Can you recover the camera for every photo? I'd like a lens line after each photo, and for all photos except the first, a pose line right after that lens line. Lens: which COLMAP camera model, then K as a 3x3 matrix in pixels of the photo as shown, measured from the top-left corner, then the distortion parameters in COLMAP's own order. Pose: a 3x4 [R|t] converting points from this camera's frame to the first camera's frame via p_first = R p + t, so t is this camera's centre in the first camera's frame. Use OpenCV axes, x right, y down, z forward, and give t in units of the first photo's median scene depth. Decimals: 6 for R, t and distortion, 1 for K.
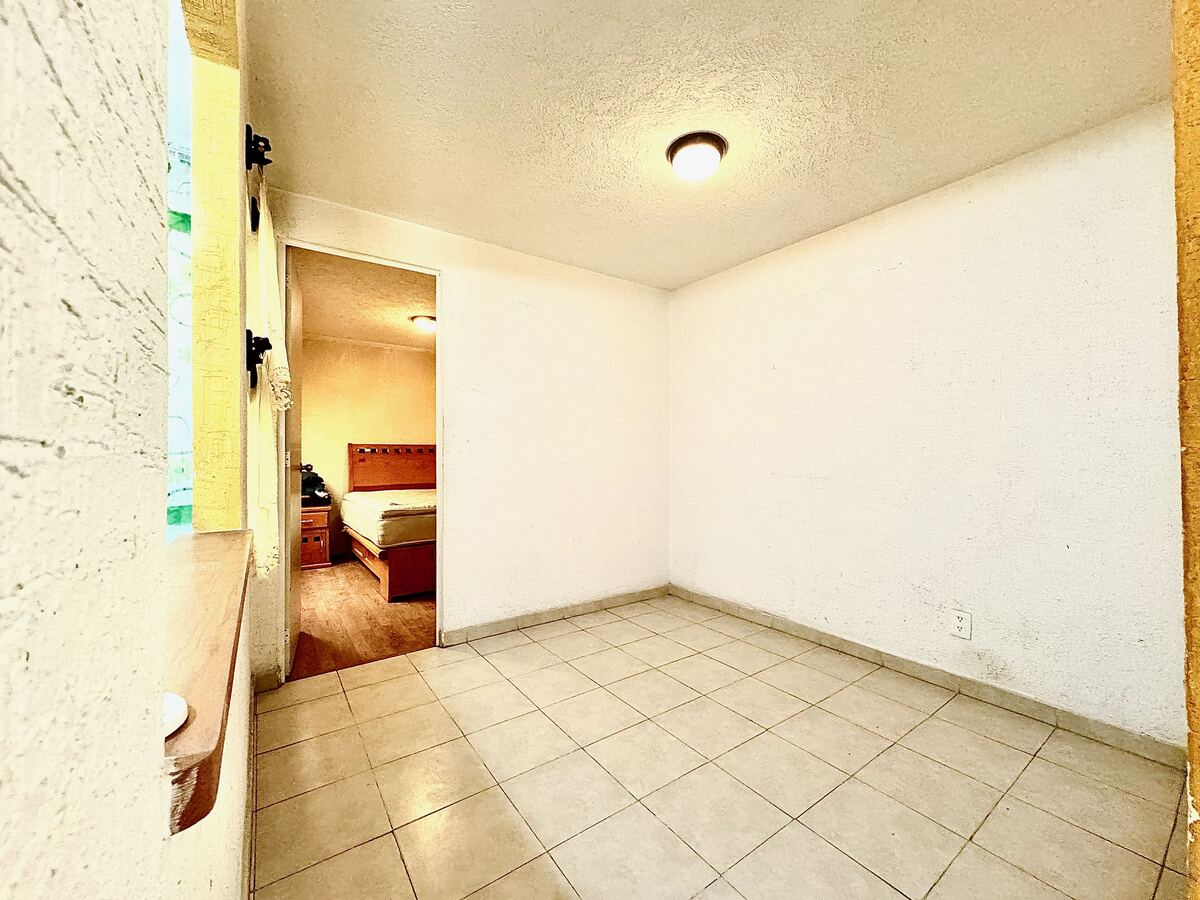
lens RADIAL K [[479.5, 0, 604.2], [0, 479.5, 453.4], [0, 0, 1]] dist [-0.002213, -0.000088]
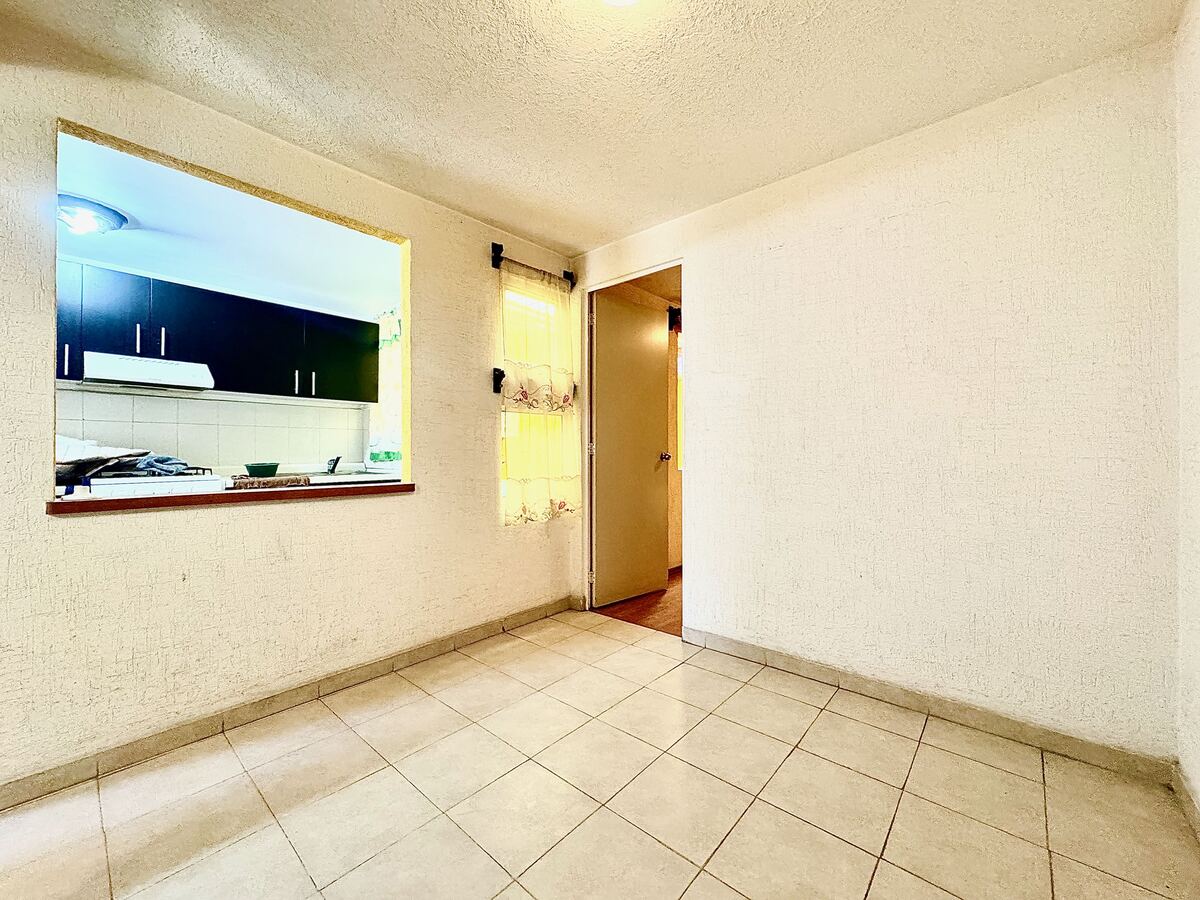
lens RADIAL K [[479.5, 0, 590.7], [0, 479.5, 449.9], [0, 0, 1]] dist [-0.002213, -0.000088]
pose [[0.215645, -0.001387, -0.976471, 0.640675], [0.001700, 0.999998, -0.001045, 0.016711], [0.976470, -0.001435, 0.215647, 0.667105]]
